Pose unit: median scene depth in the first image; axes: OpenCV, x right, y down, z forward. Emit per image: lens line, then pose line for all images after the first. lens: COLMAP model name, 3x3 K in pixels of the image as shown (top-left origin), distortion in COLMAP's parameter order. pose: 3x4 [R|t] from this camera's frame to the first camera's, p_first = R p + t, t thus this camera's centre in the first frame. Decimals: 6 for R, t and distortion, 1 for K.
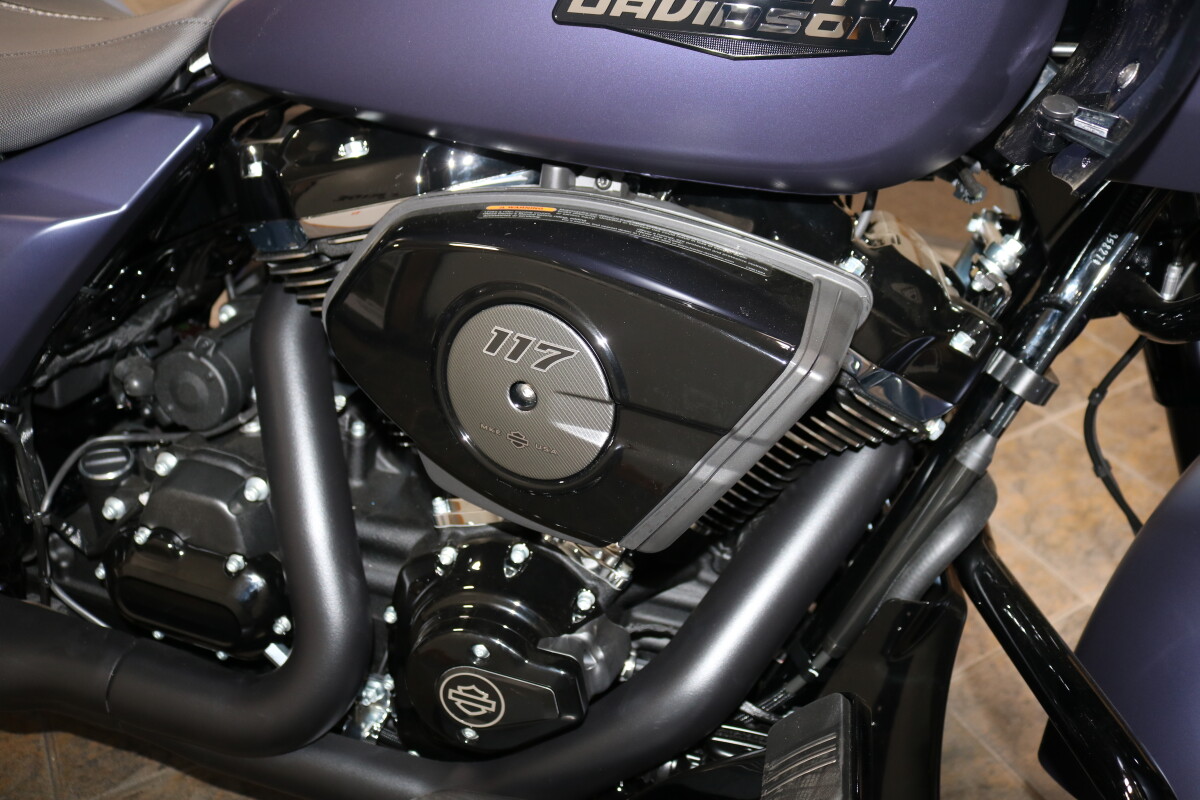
lens RADIAL K [[996.7, 0, 602.0], [0, 996.7, 398.2], [0, 0, 1]] dist [-0.155336, 0.115810]
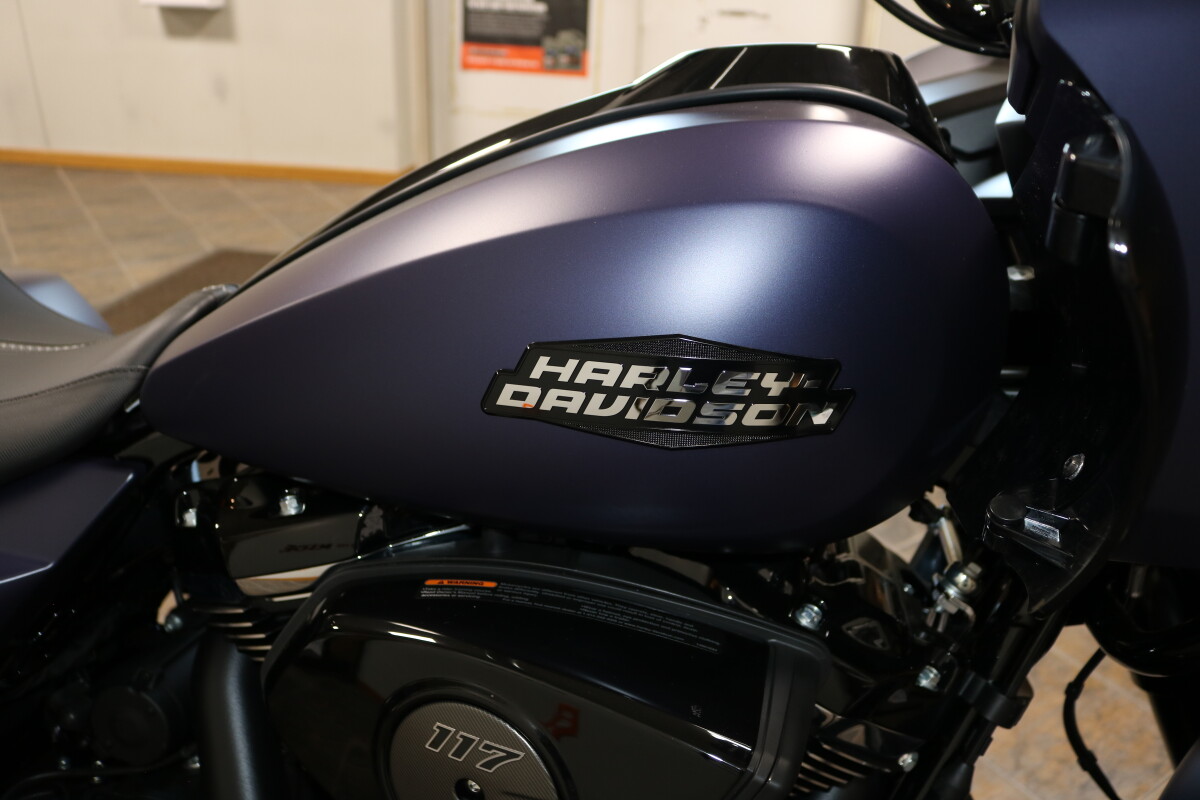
lens RADIAL K [[996.7, 0, 592.8], [0, 996.7, 407.4], [0, 0, 1]] dist [-0.155336, 0.115810]
pose [[0.998551, -0.047469, 0.025354, 0.027958], [0.051161, 0.983483, -0.173620, -0.173259], [-0.016694, 0.174665, 0.984486, 0.020589]]
